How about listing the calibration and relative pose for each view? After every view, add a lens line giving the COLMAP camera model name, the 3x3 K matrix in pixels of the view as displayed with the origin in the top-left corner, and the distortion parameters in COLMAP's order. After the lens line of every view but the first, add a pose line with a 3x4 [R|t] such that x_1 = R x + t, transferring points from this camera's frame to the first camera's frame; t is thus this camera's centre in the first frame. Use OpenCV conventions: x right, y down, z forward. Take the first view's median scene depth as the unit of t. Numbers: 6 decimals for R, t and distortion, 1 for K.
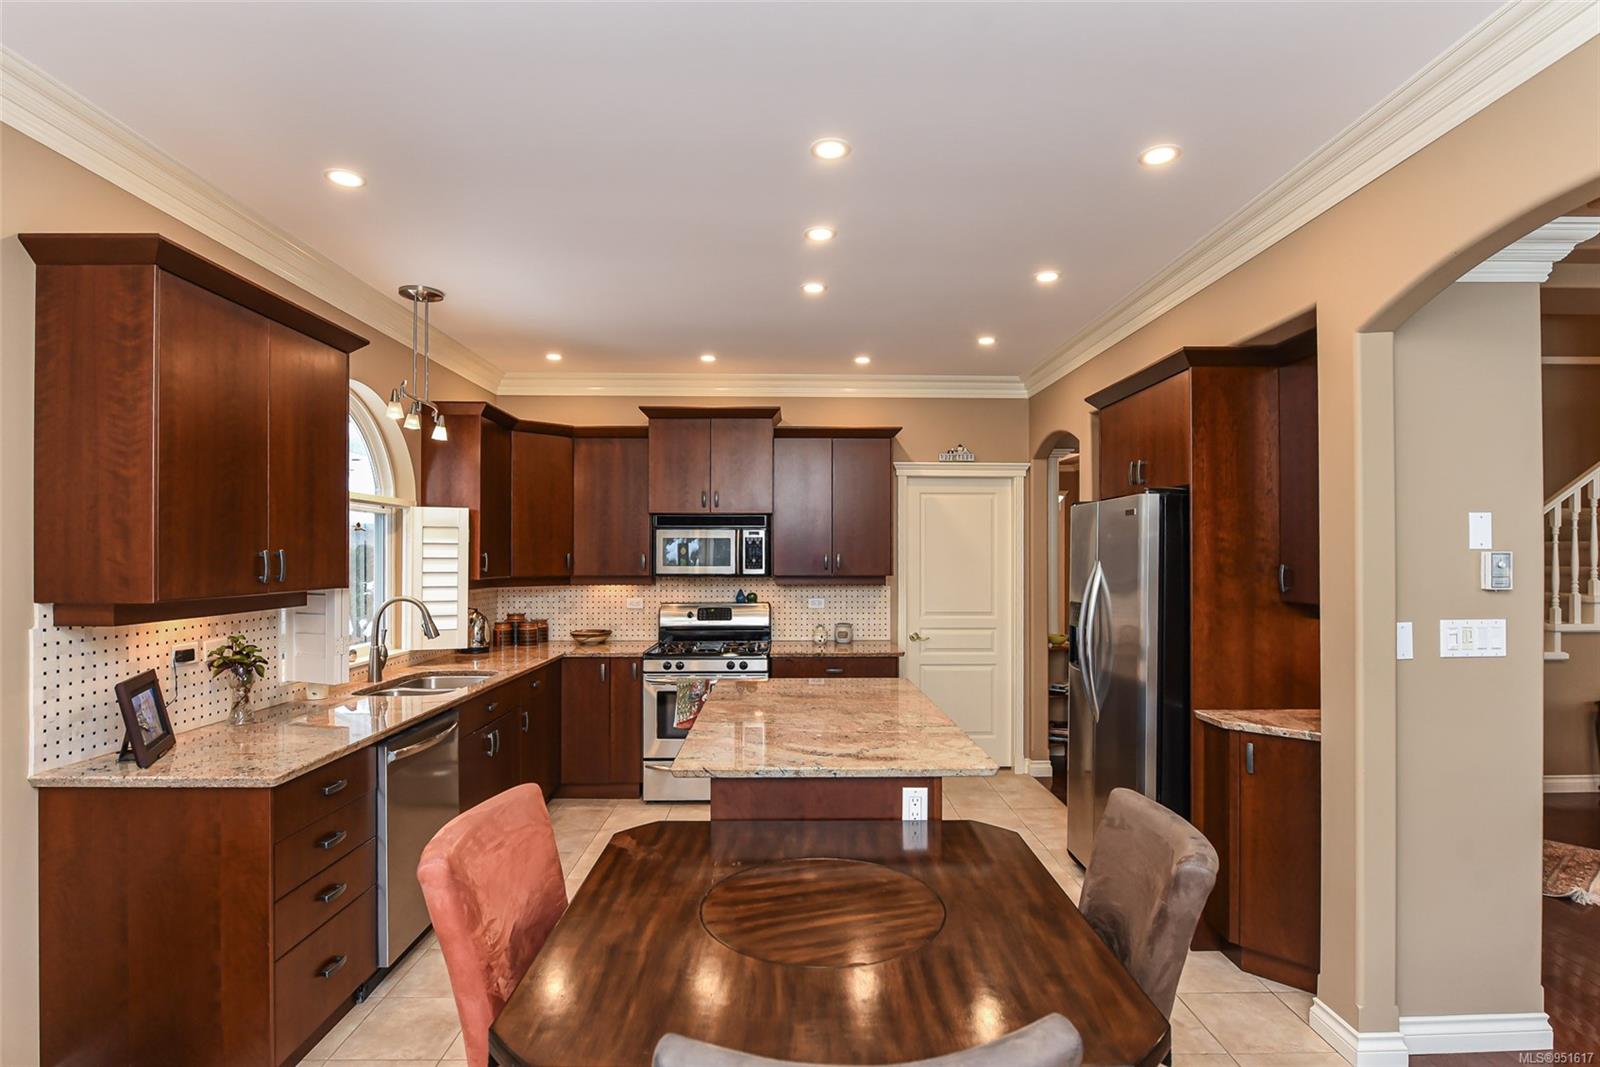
lens RADIAL K [[787.9, 0, 792.2], [0, 787.9, 542.6], [0, 0, 1]] dist [-0.011499, -0.002367]
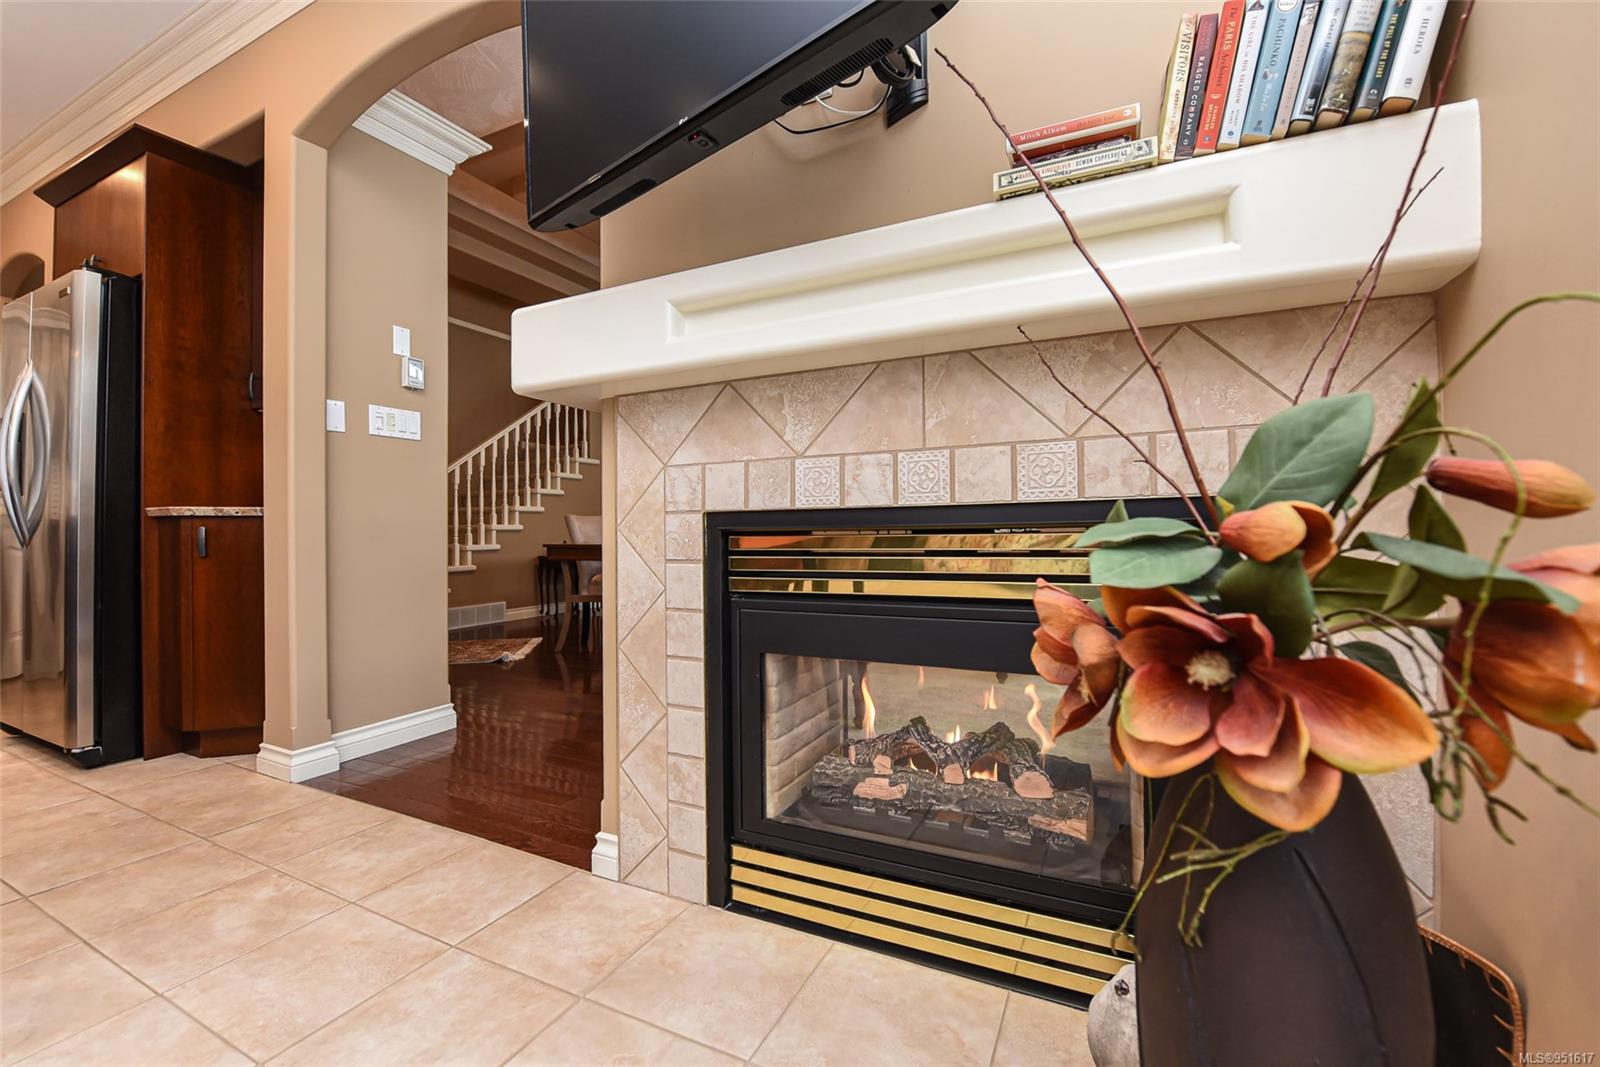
lens RADIAL K [[649.2, 0, 789.5], [0, 649.2, 529.5], [0, 0, 1]] dist [-0.003600, -0.002434]
pose [[0.445977, -0.000749, 0.895044, 0.100620], [-0.009956, 0.999934, 0.005798, 0.144189], [-0.894989, -0.011497, 0.445940, -0.035294]]
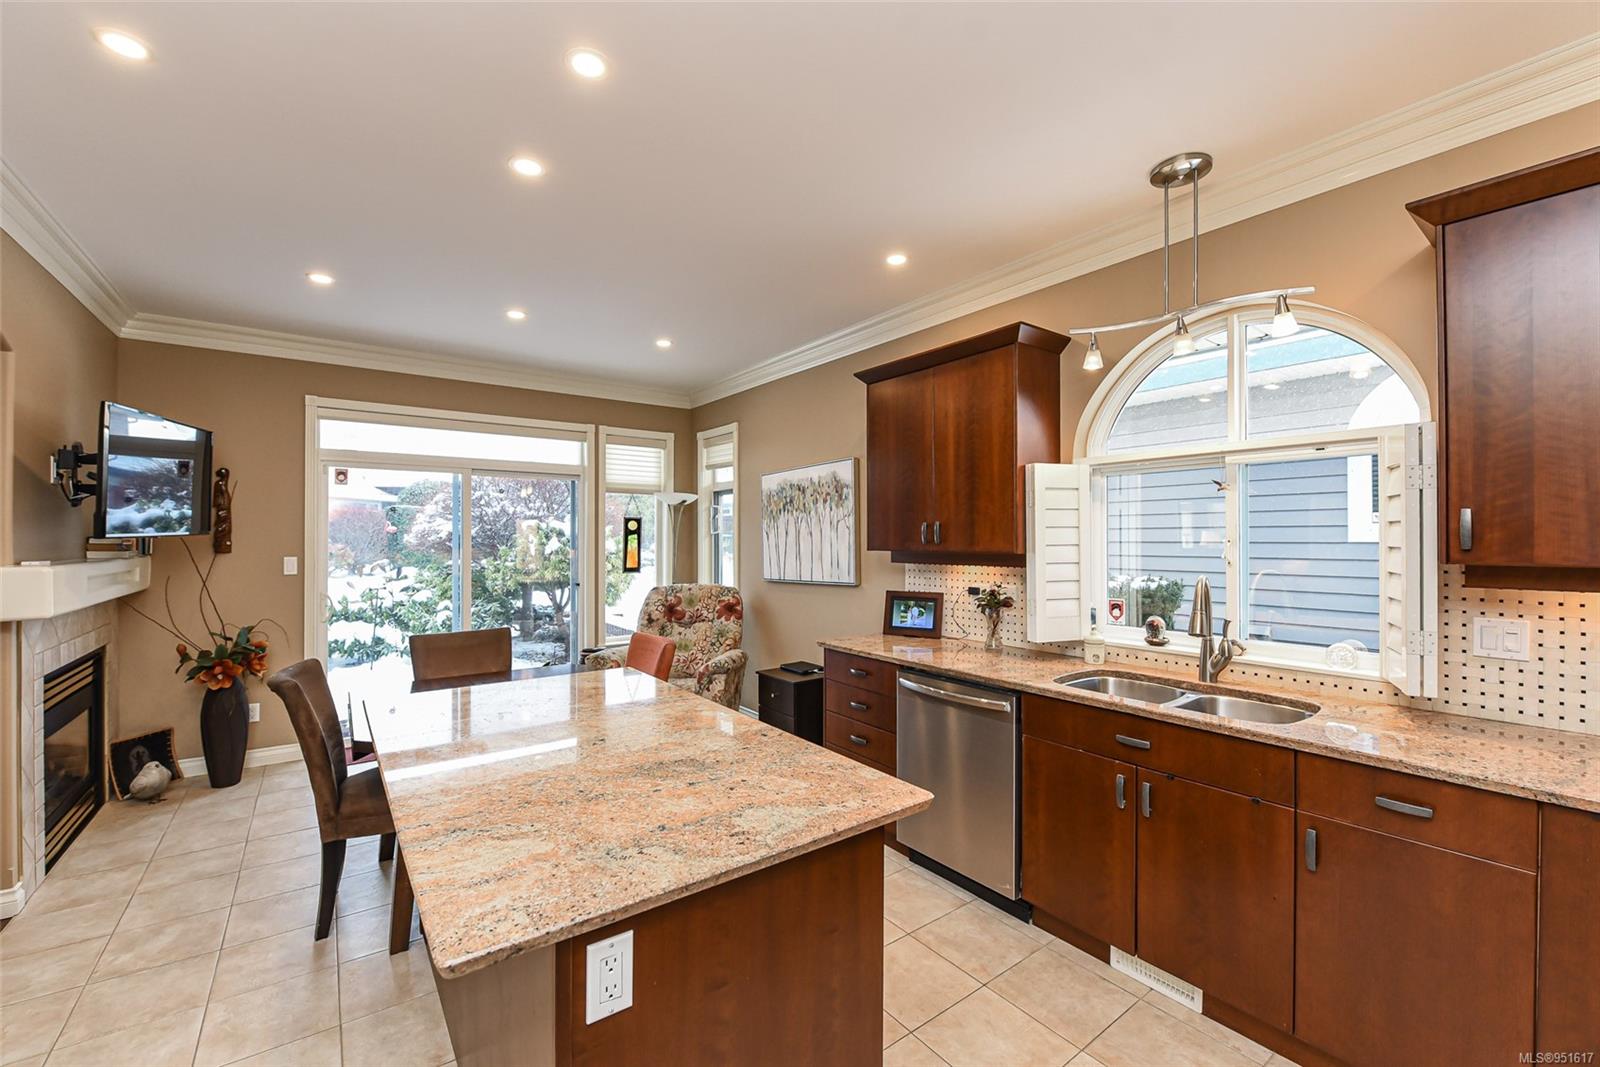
lens RADIAL K [[645.0, 0, 809.2], [0, 645.0, 532.2], [0, 0, 1]] dist [-0.013074, -0.002212]
pose [[-0.800434, -0.005061, -0.599399, 0.140699], [0.010742, 0.999683, -0.022786, 0.028927], [0.599324, -0.024678, -0.800126, 1.001634]]
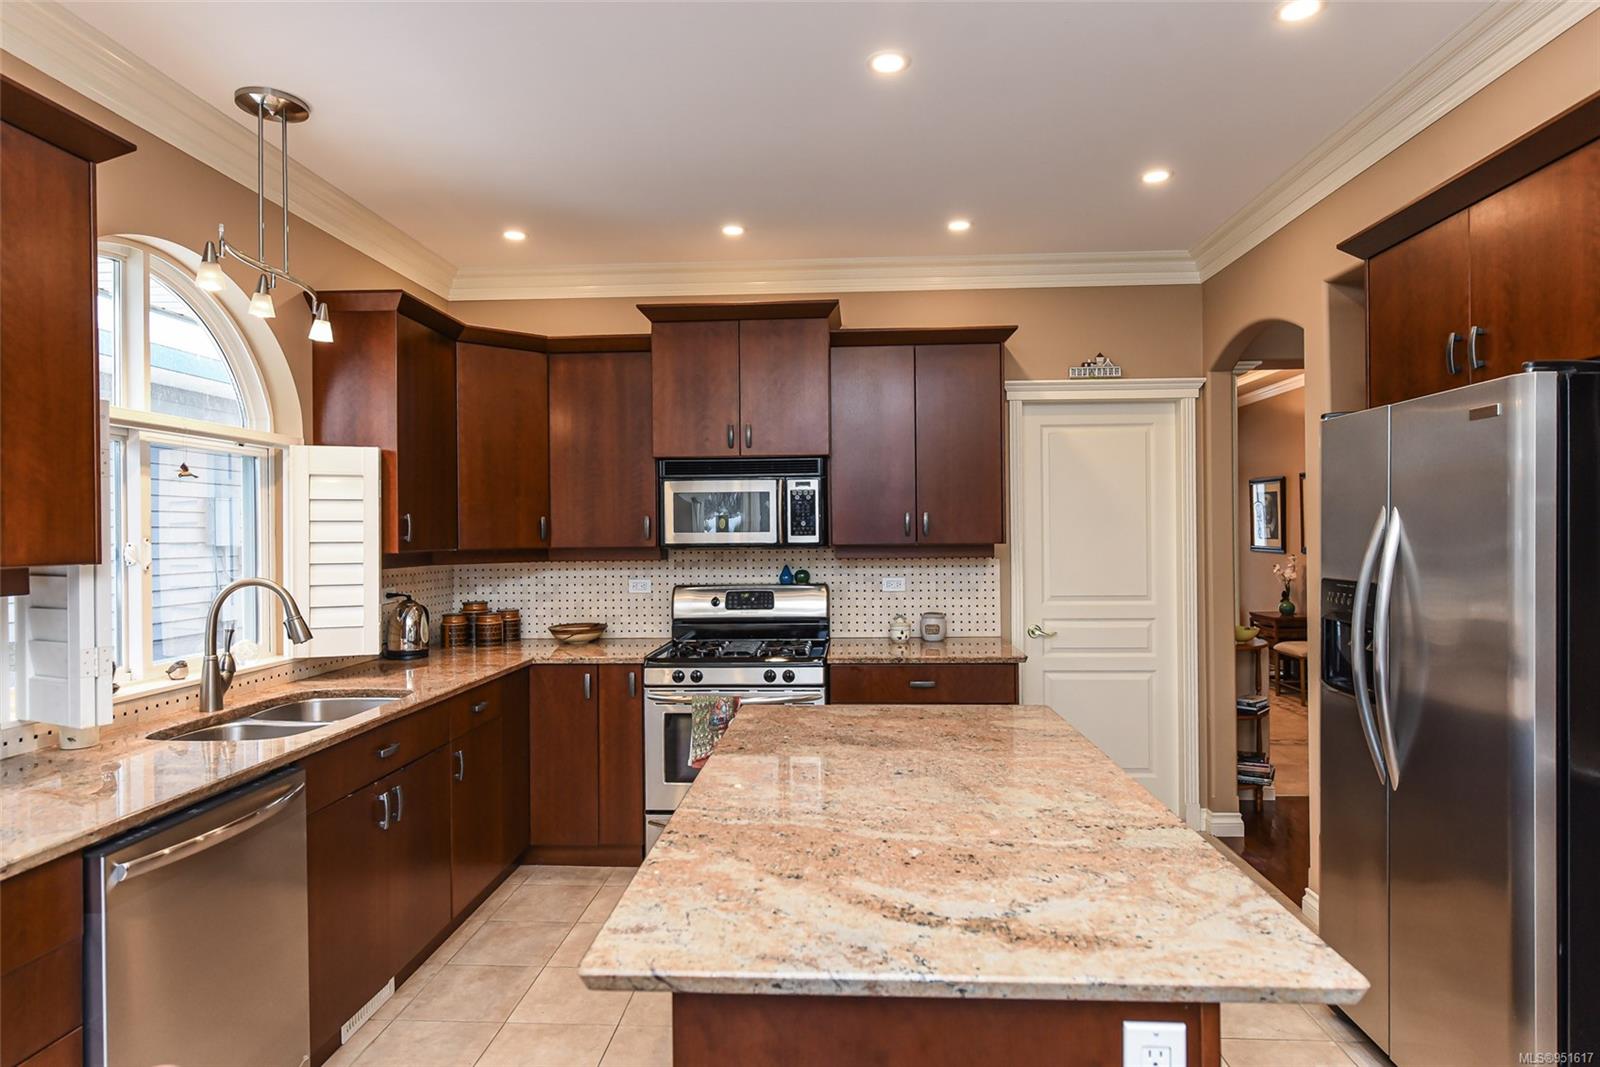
lens RADIAL K [[882.5, 0, 799.0], [0, 882.5, 526.9], [0, 0, 1]] dist [0.002609, -0.000478]
pose [[0.997565, -0.011119, -0.068846, 0.001174], [0.011904, 0.999869, 0.010992, 0.018717], [0.068714, -0.011785, 0.997567, 0.242433]]
